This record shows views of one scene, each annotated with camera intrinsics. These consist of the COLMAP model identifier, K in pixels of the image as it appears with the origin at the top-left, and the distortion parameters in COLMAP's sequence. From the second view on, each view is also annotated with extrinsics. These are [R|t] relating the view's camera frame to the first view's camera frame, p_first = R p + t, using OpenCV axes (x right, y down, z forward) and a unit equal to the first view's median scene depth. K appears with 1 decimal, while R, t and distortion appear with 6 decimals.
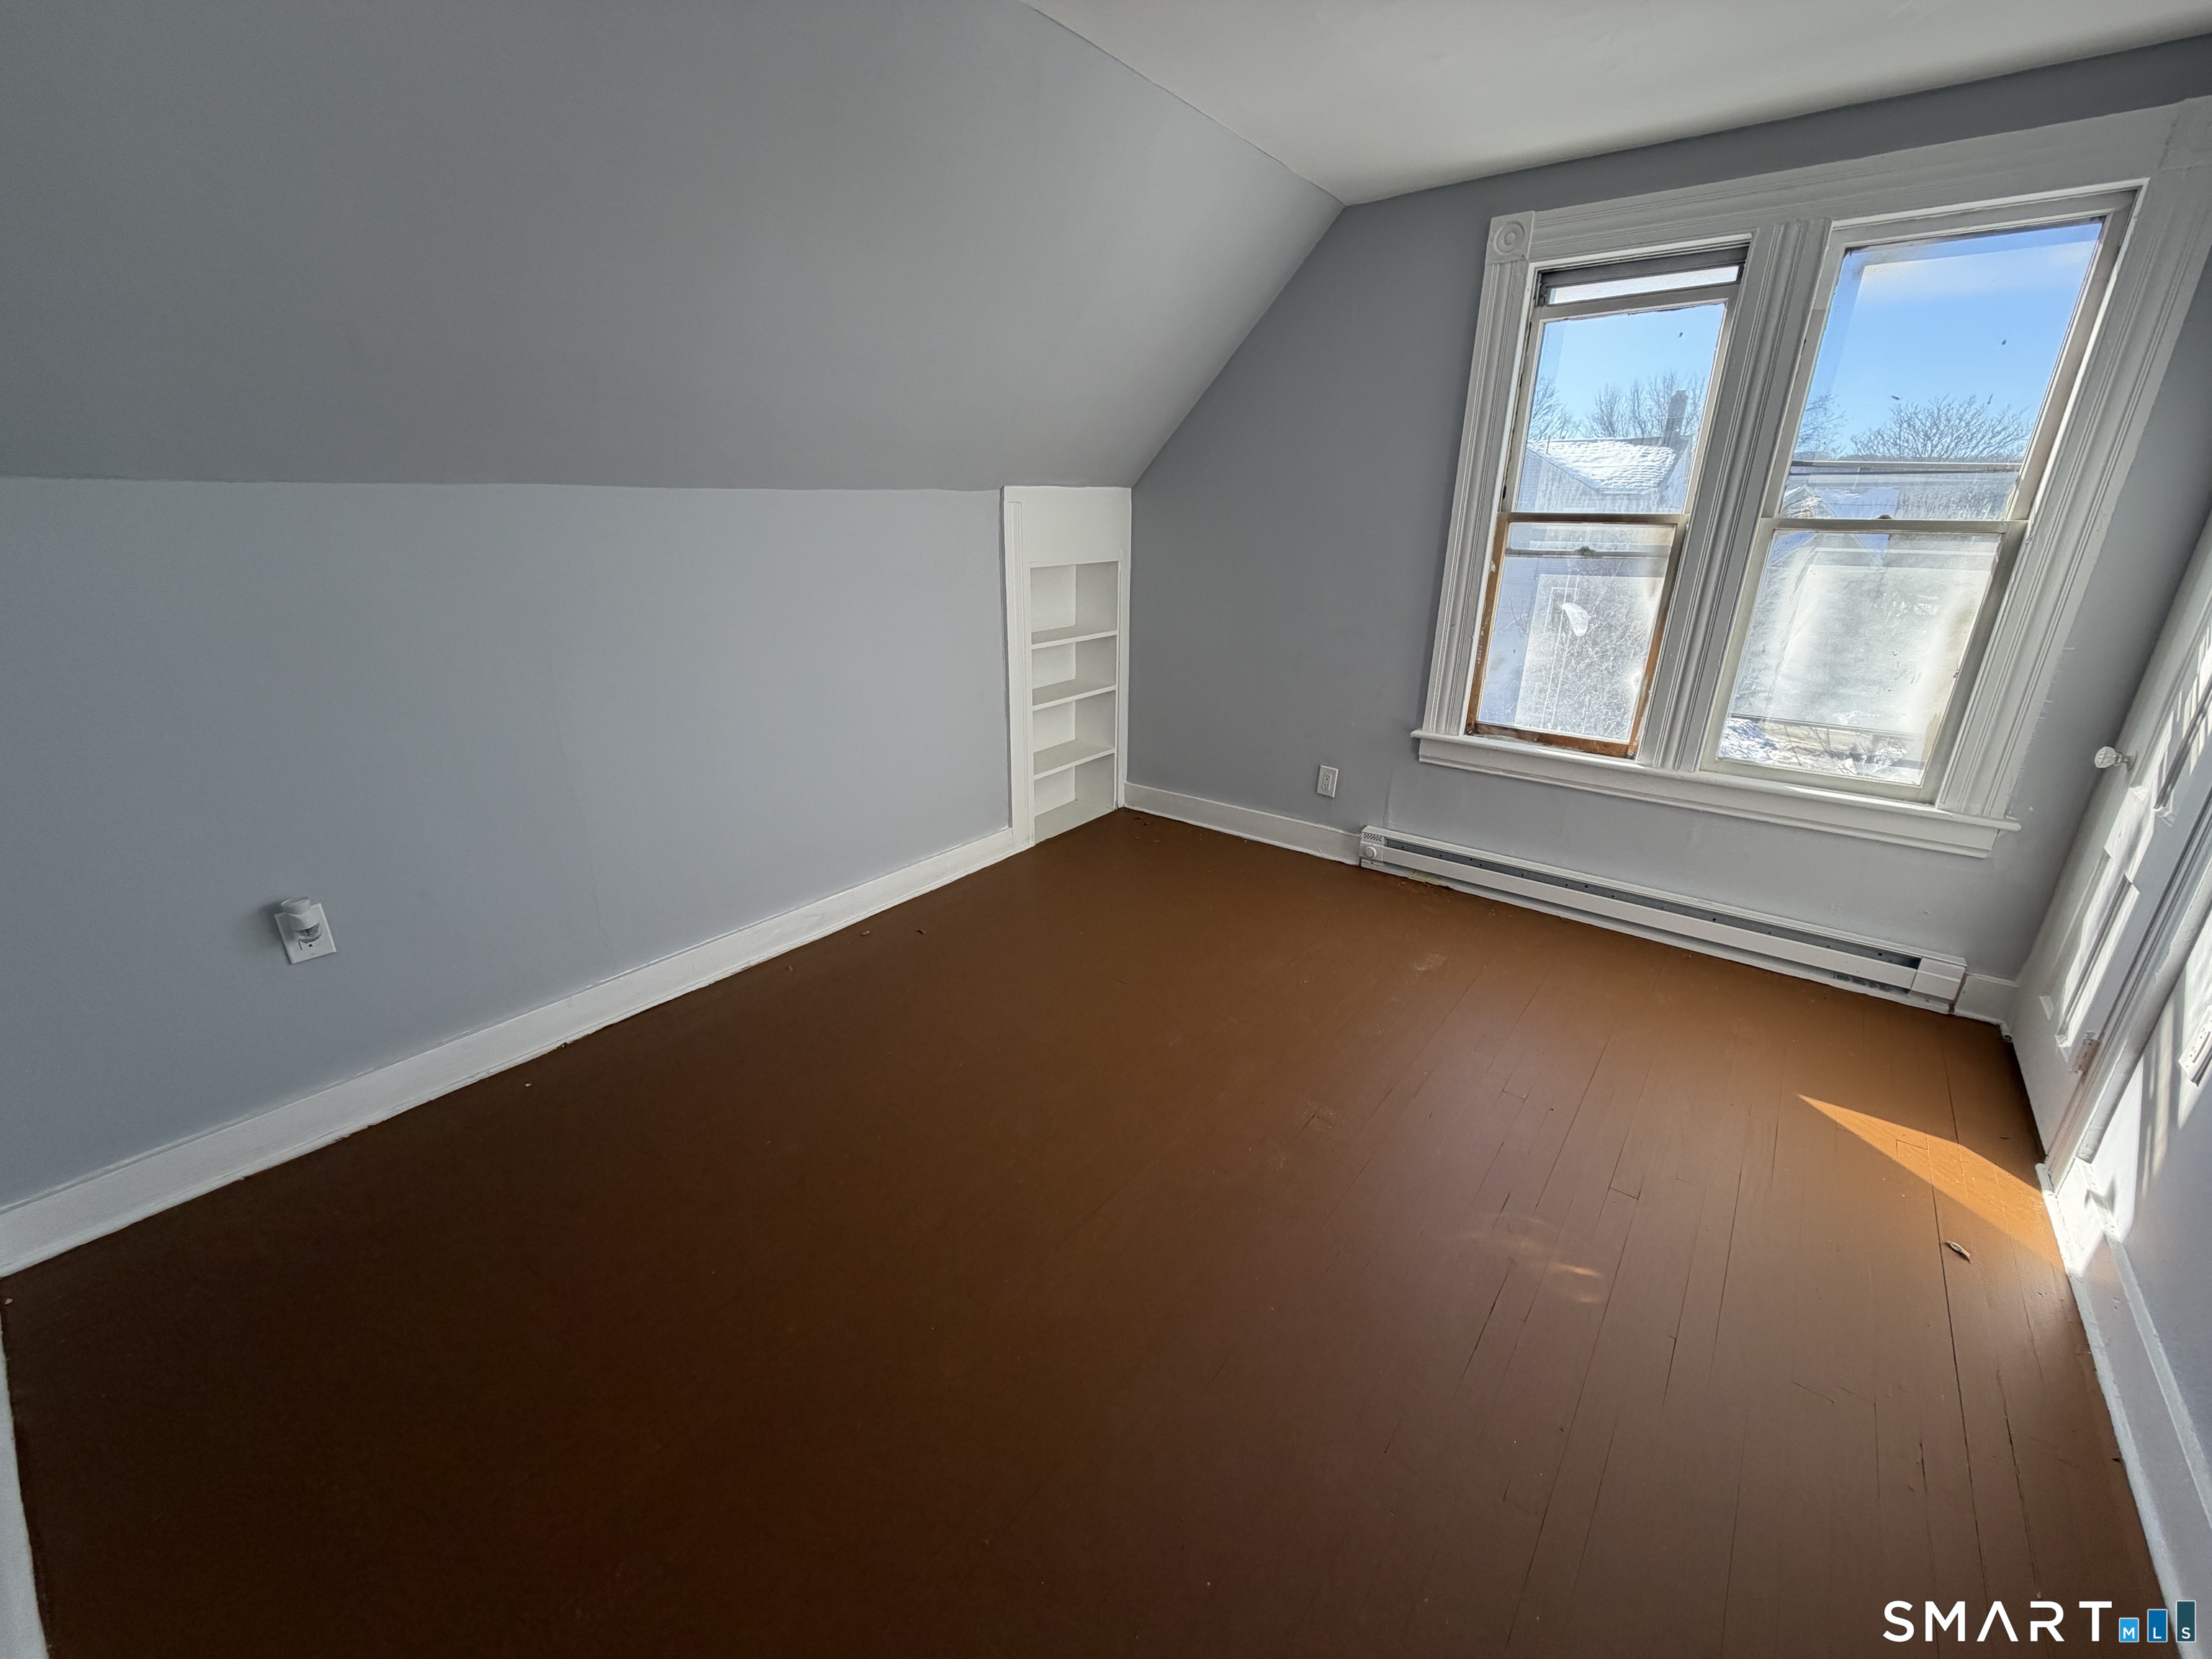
lens RADIAL K [[883.7, 0, 1106.0], [0, 883.7, 829.5], [0, 0, 1]] dist [0.000928, 0.000152]
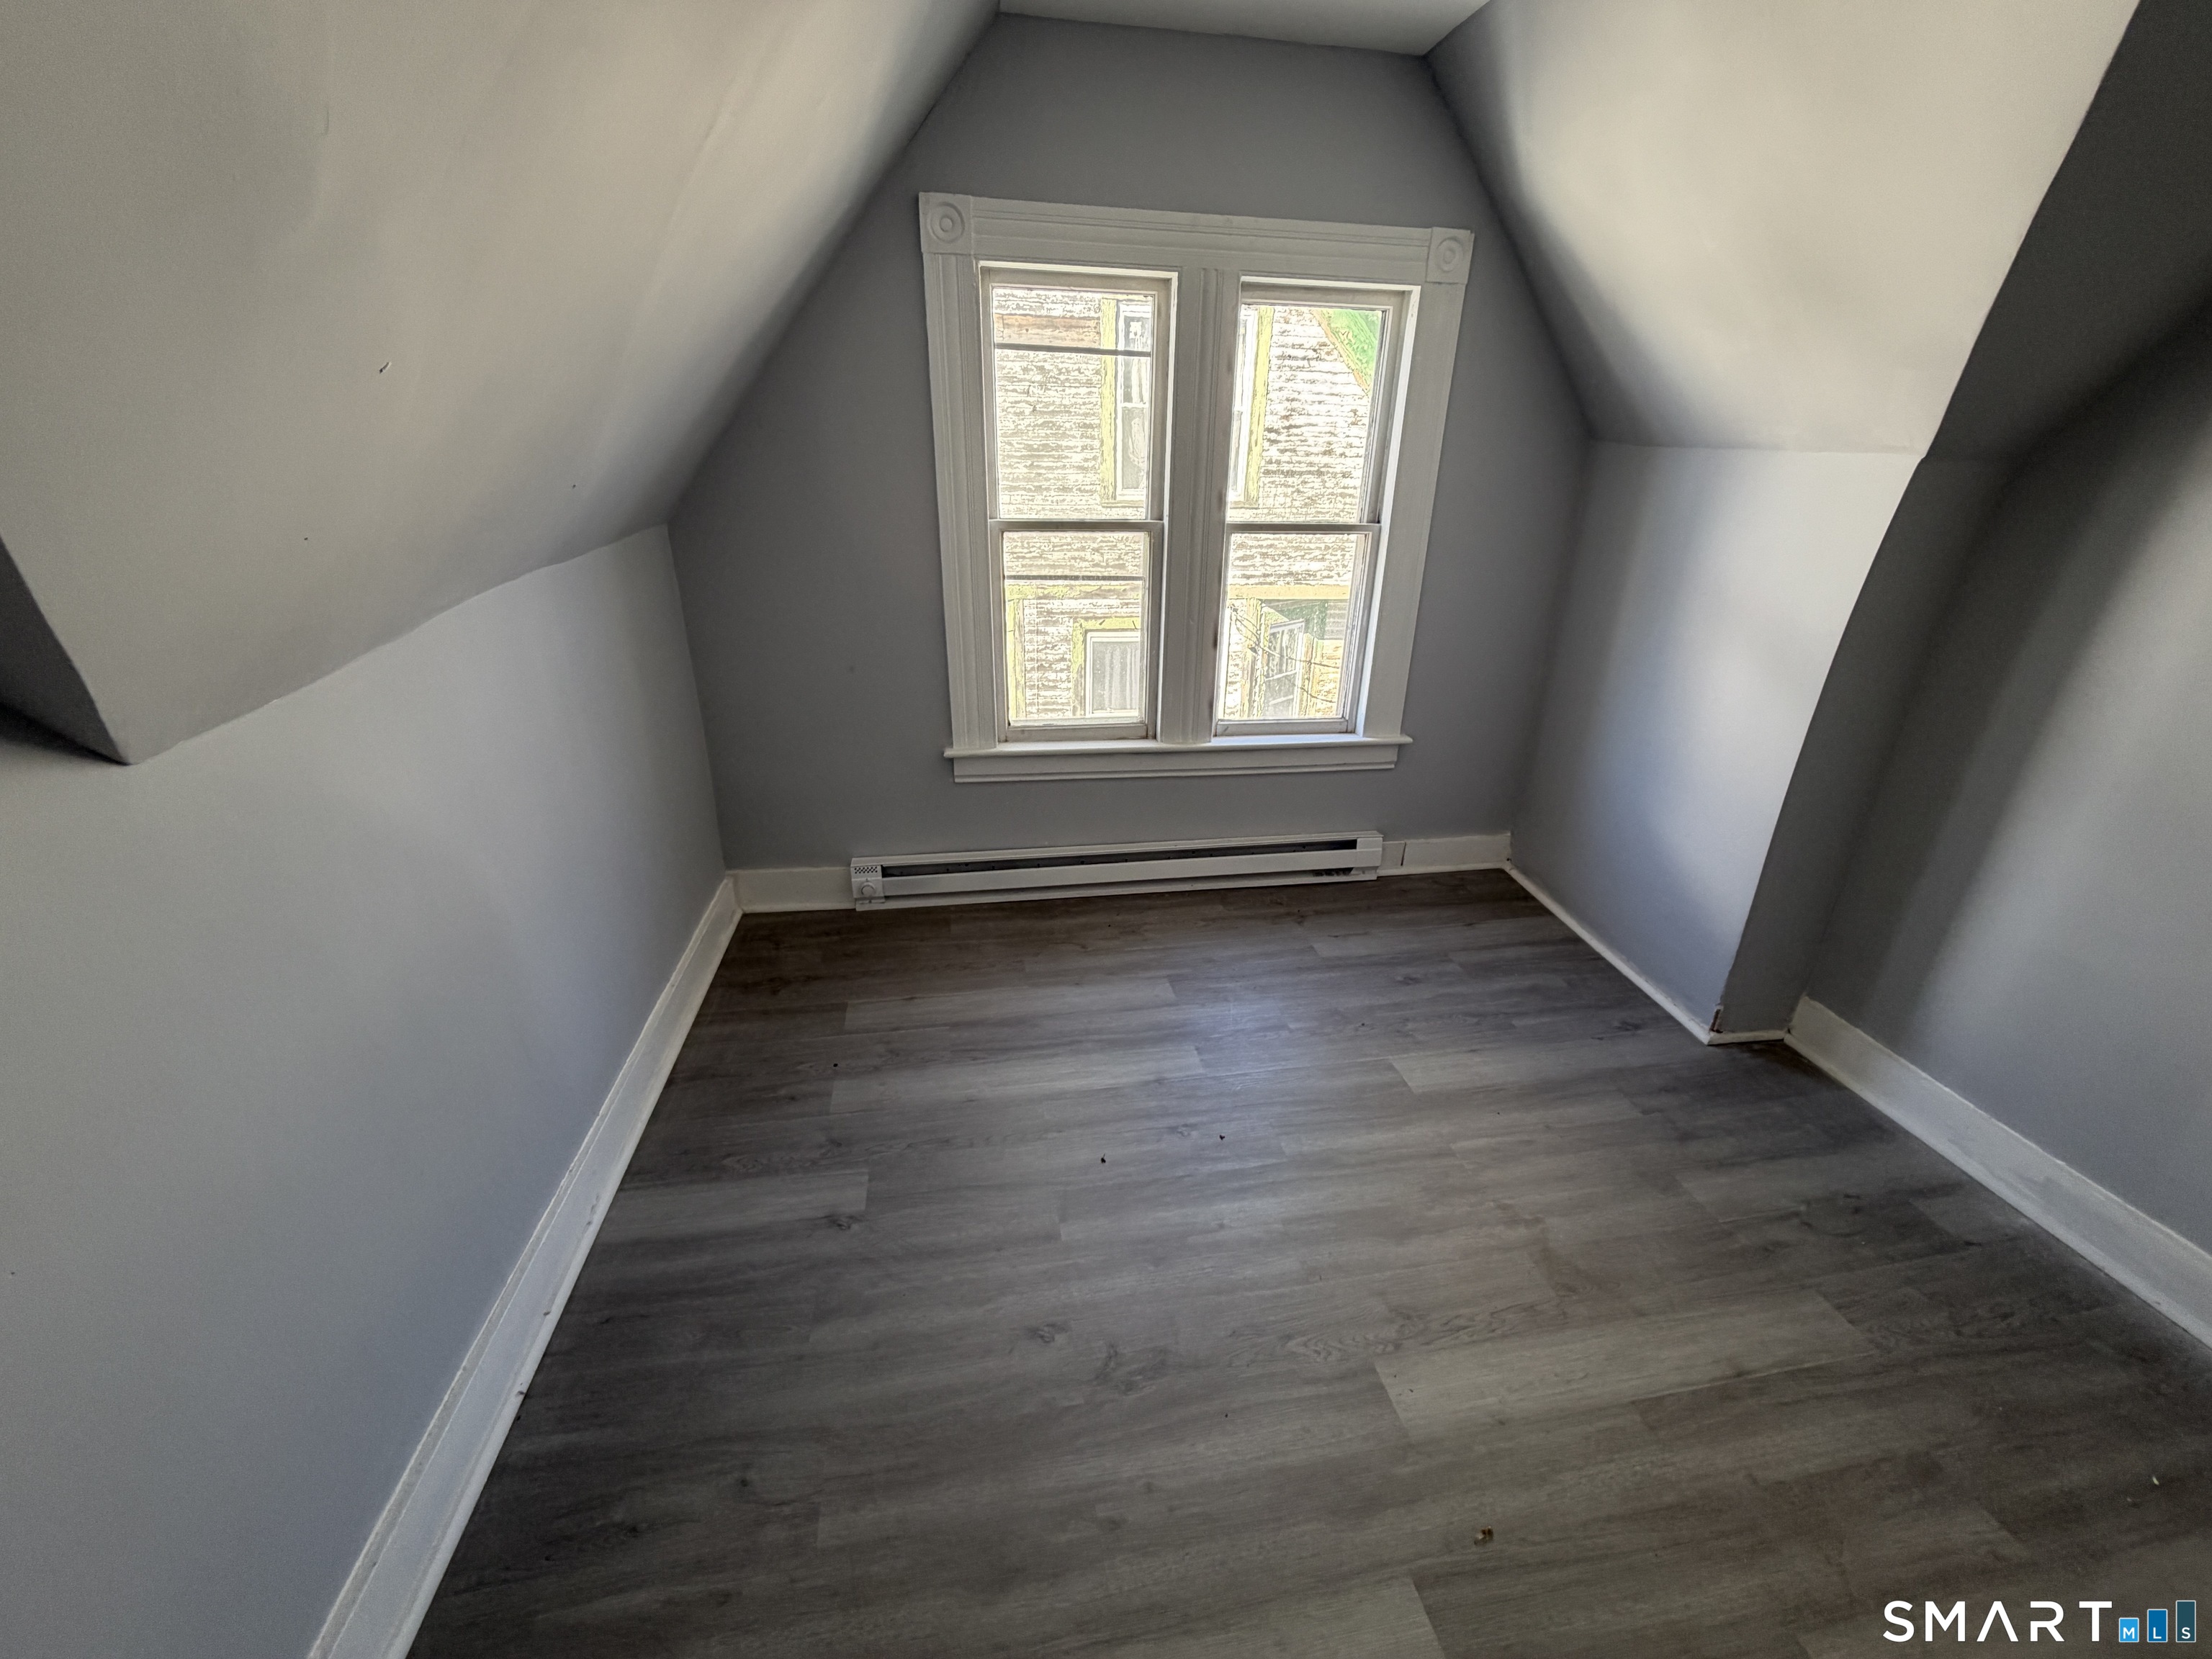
lens RADIAL K [[883.7, 0, 1106.0], [0, 883.7, 829.5], [0, 0, 1]] dist [0.000928, 0.000152]
pose [[0.660622, -0.253867, 0.706492, -0.270265], [0.250307, 0.961722, 0.111524, -0.116040], [-0.707761, 0.103164, 0.698879, 0.298872]]
